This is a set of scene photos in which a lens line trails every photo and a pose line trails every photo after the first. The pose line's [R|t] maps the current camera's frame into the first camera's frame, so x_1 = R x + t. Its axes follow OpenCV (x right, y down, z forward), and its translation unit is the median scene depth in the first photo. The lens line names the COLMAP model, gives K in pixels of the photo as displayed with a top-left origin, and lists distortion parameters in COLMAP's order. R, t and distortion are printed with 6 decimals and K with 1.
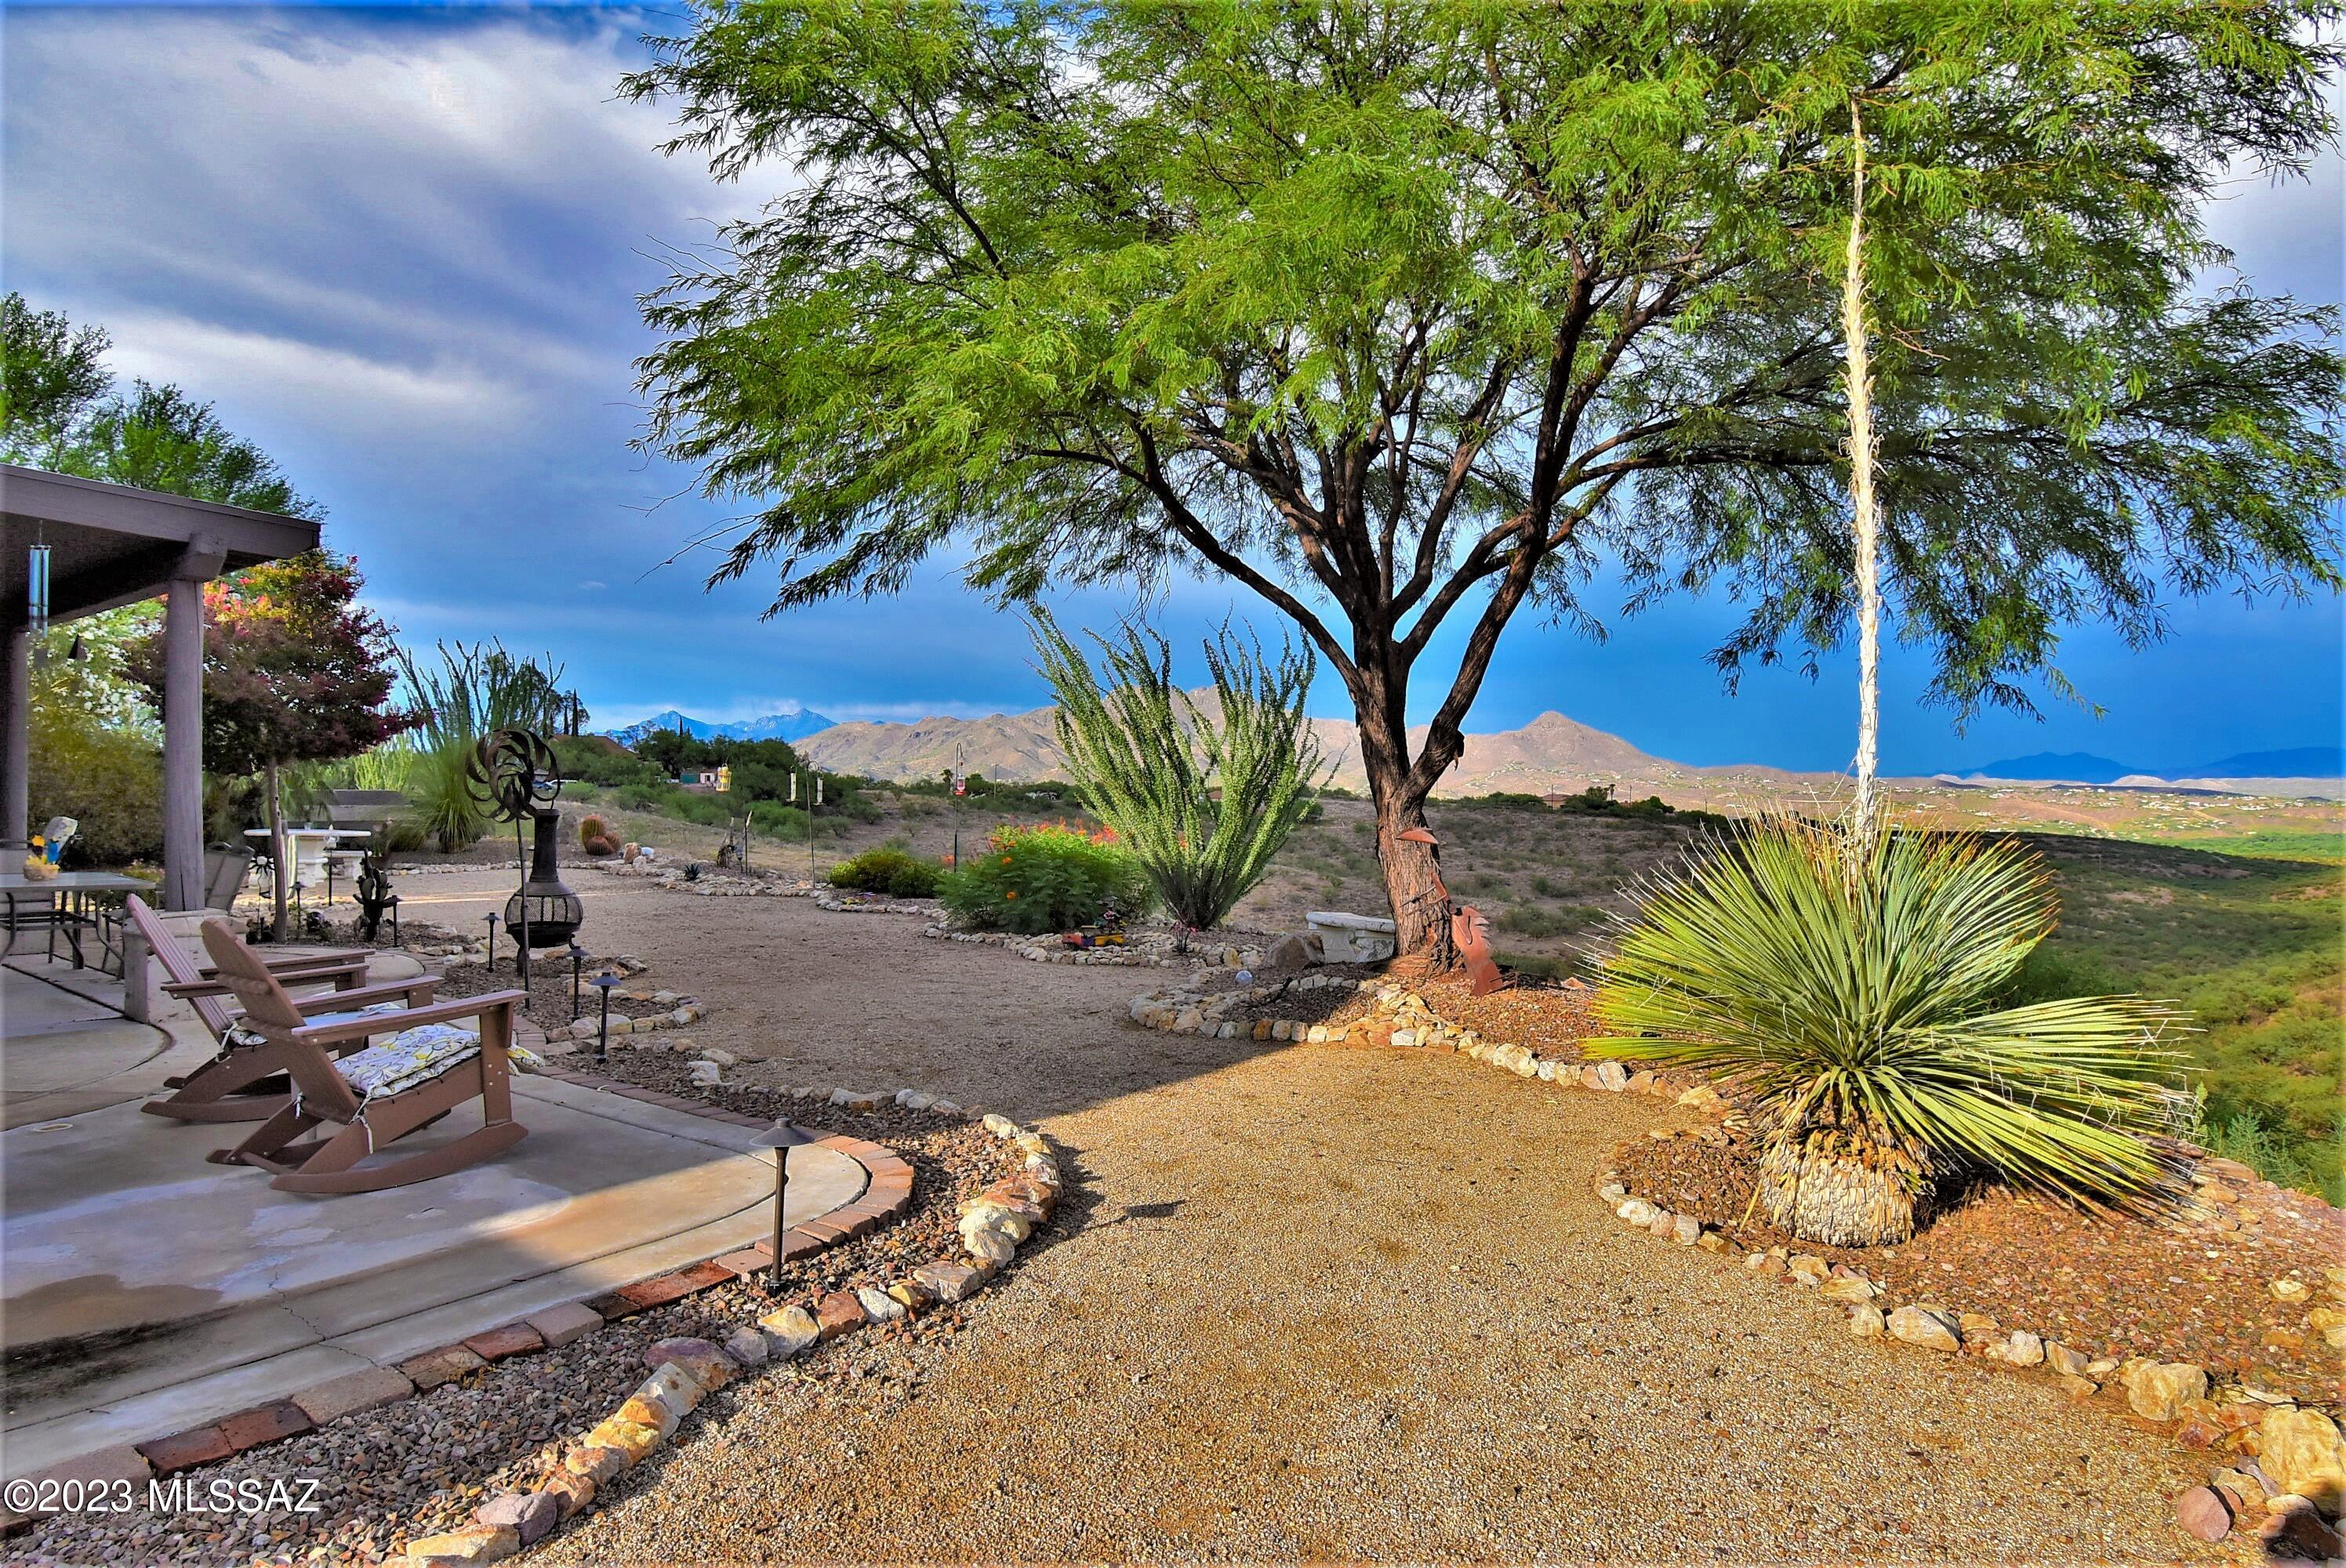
lens RADIAL K [[1331.7, 0, 1181.3], [0, 1331.7, 781.9], [0, 0, 1]] dist [0.013312, -0.027631]
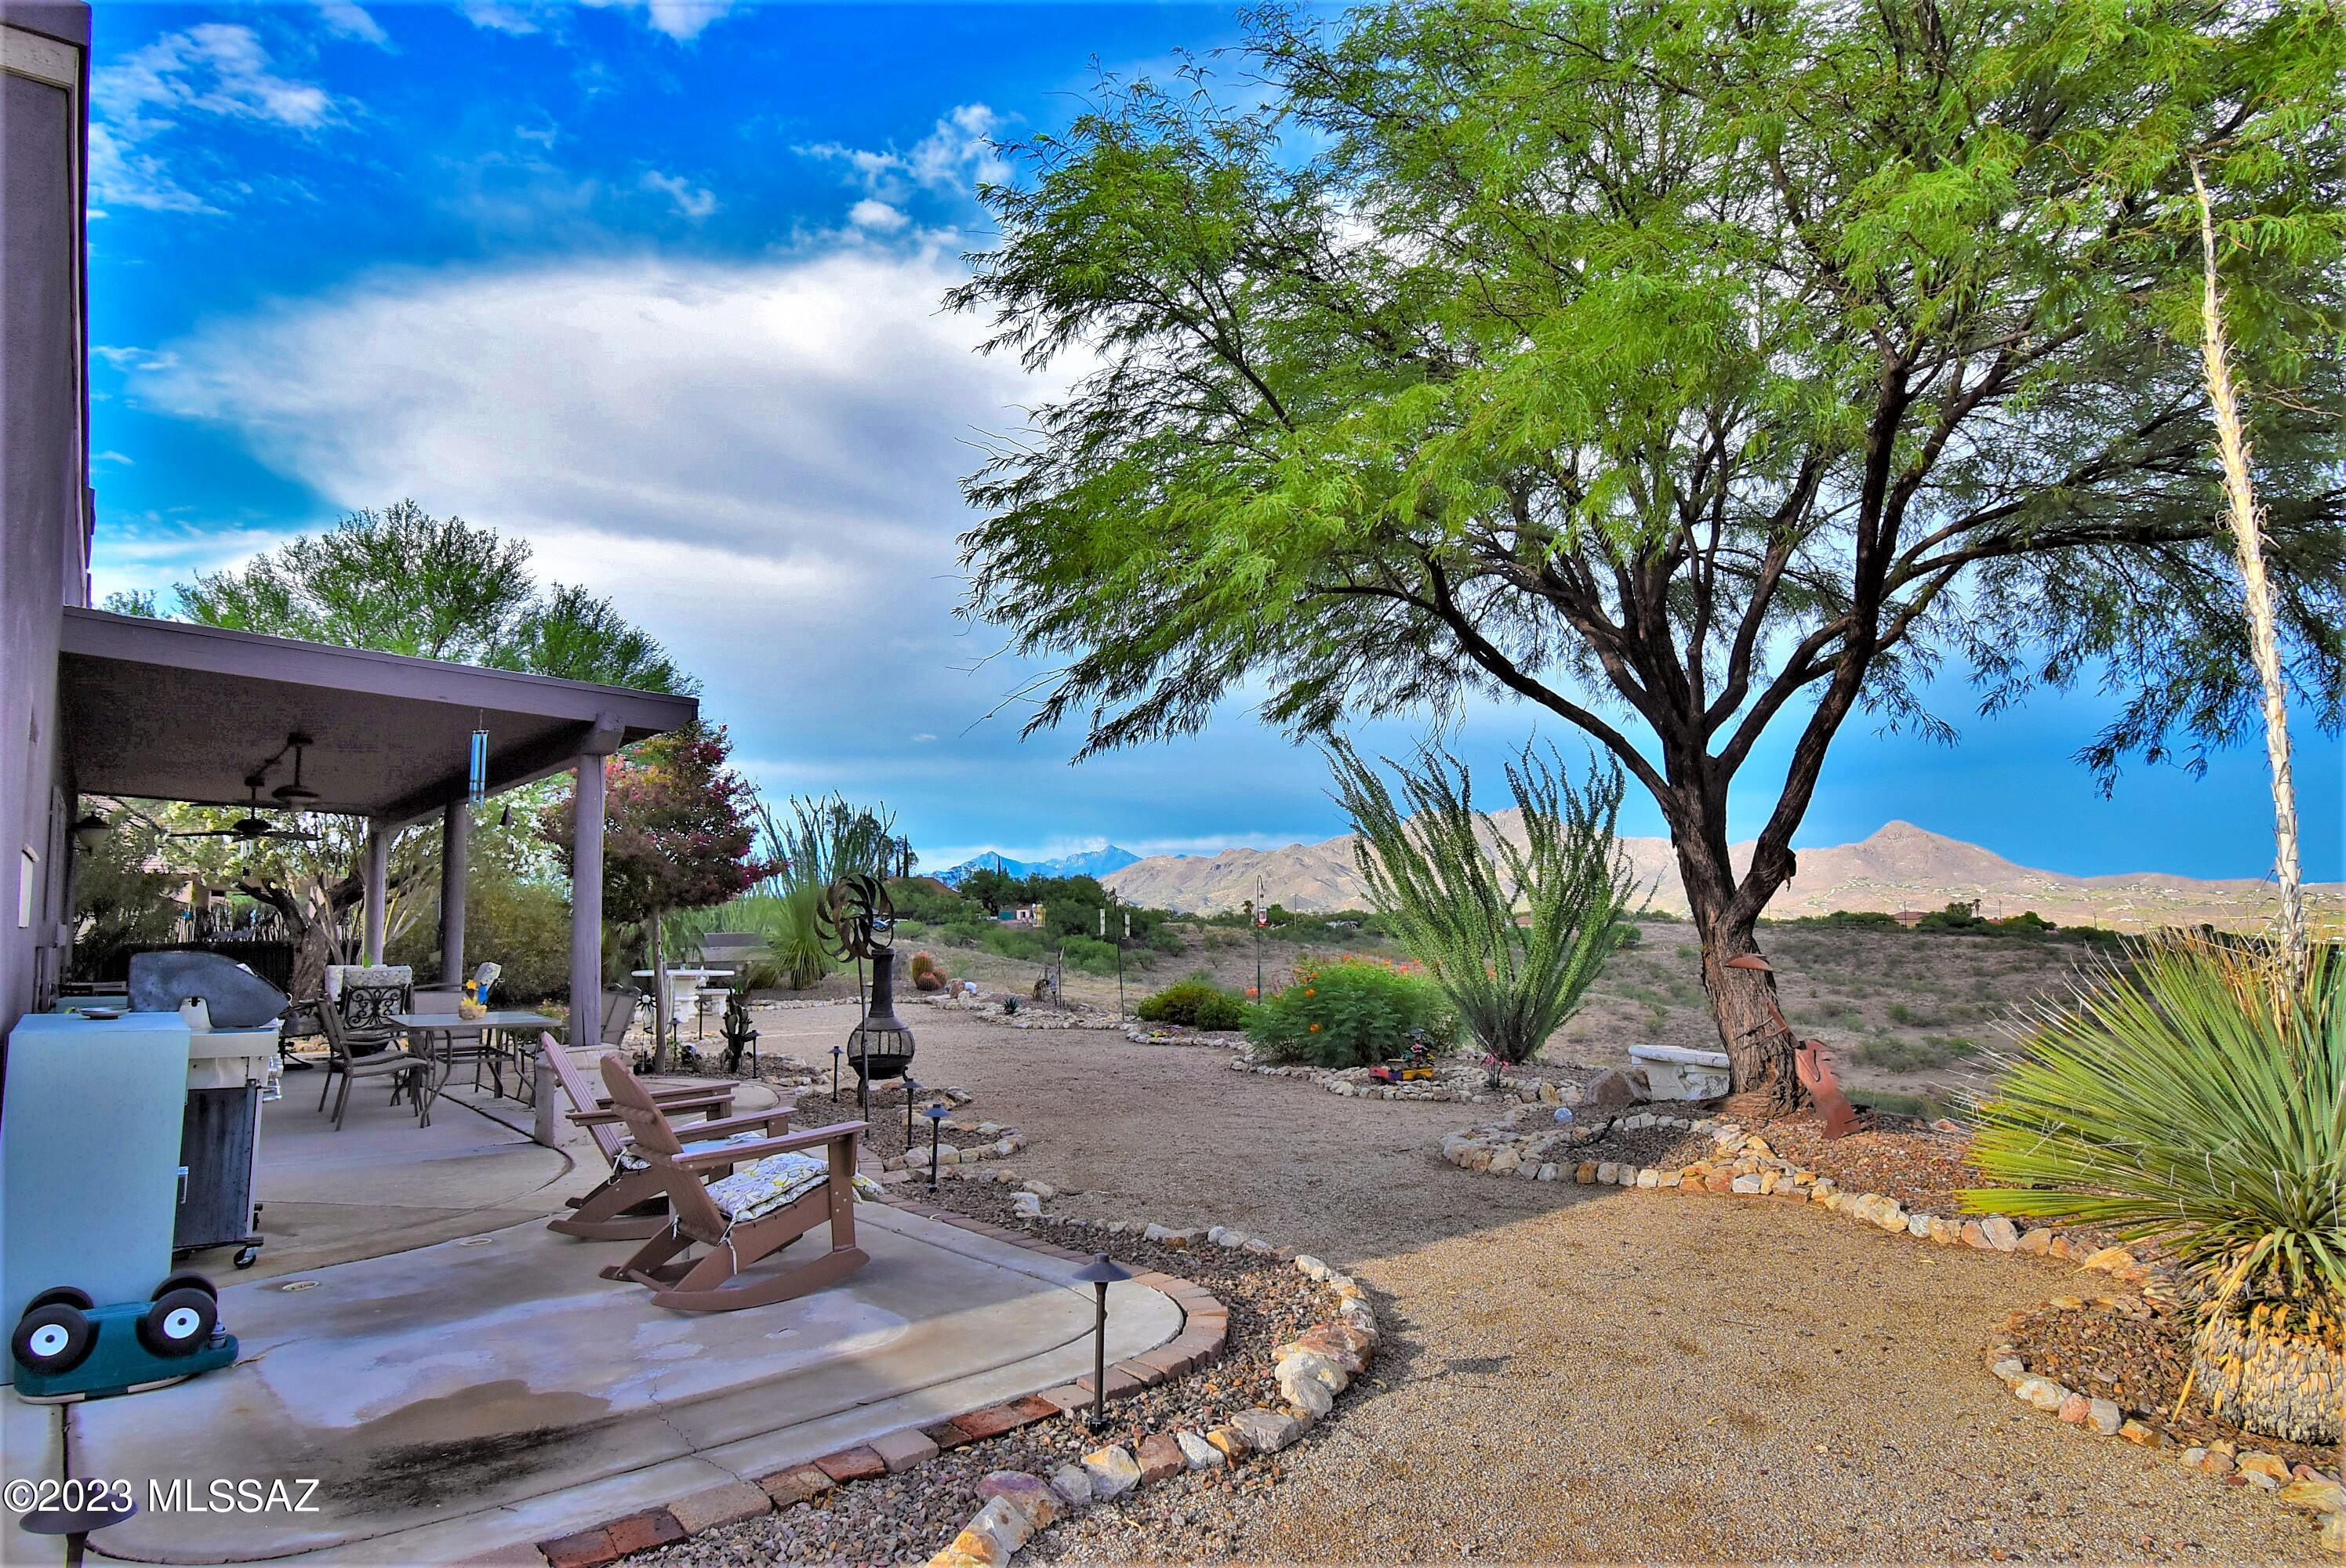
lens RADIAL K [[1331.7, 0, 1181.3], [0, 1331.7, 781.9], [0, 0, 1]] dist [0.013312, -0.027631]
pose [[0.974803, -0.044091, -0.218668, -0.000060], [0.022807, 0.994834, -0.098920, -0.002276], [0.221900, 0.091440, 0.970772, -0.005529]]
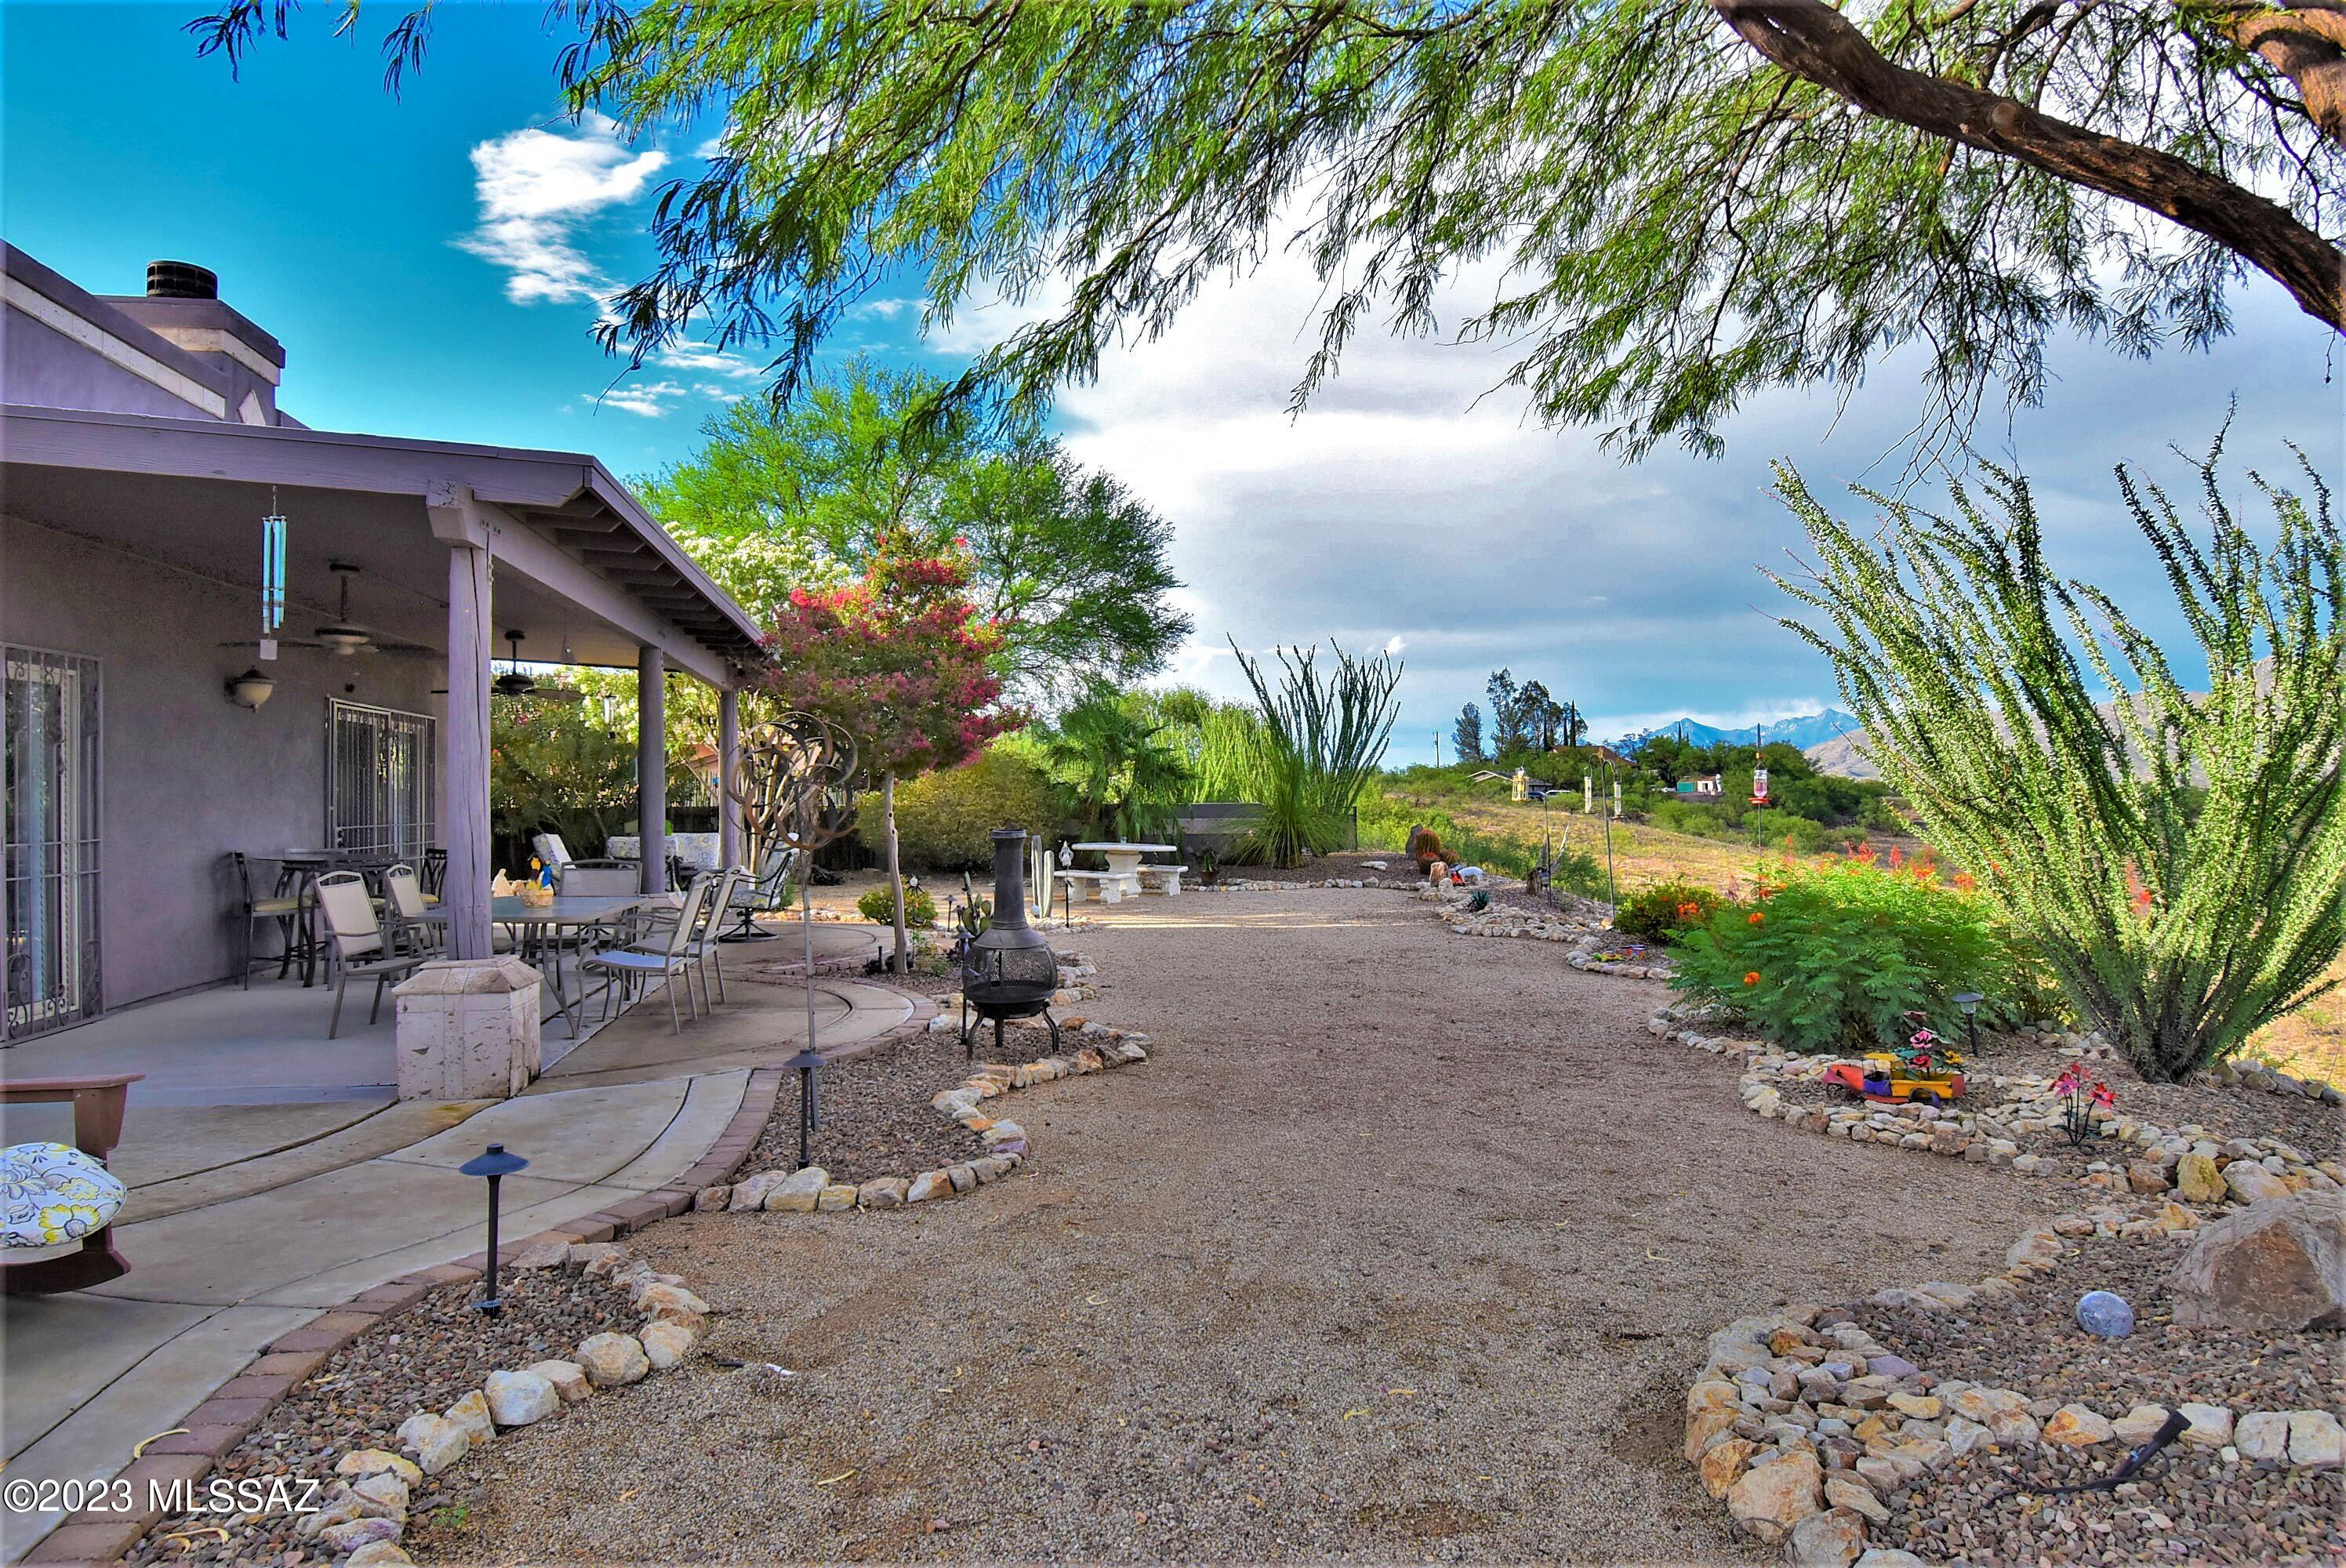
lens RADIAL K [[1385.0, 0, 1173.0], [0, 1385.0, 784.0], [0, 0, 1]] dist [0.023184, -0.029931]
pose [[0.757898, -0.017786, -0.652131, 0.124935], [0.014777, 0.999840, -0.010095, 0.006073], [0.652206, -0.001985, 0.758039, 0.670162]]
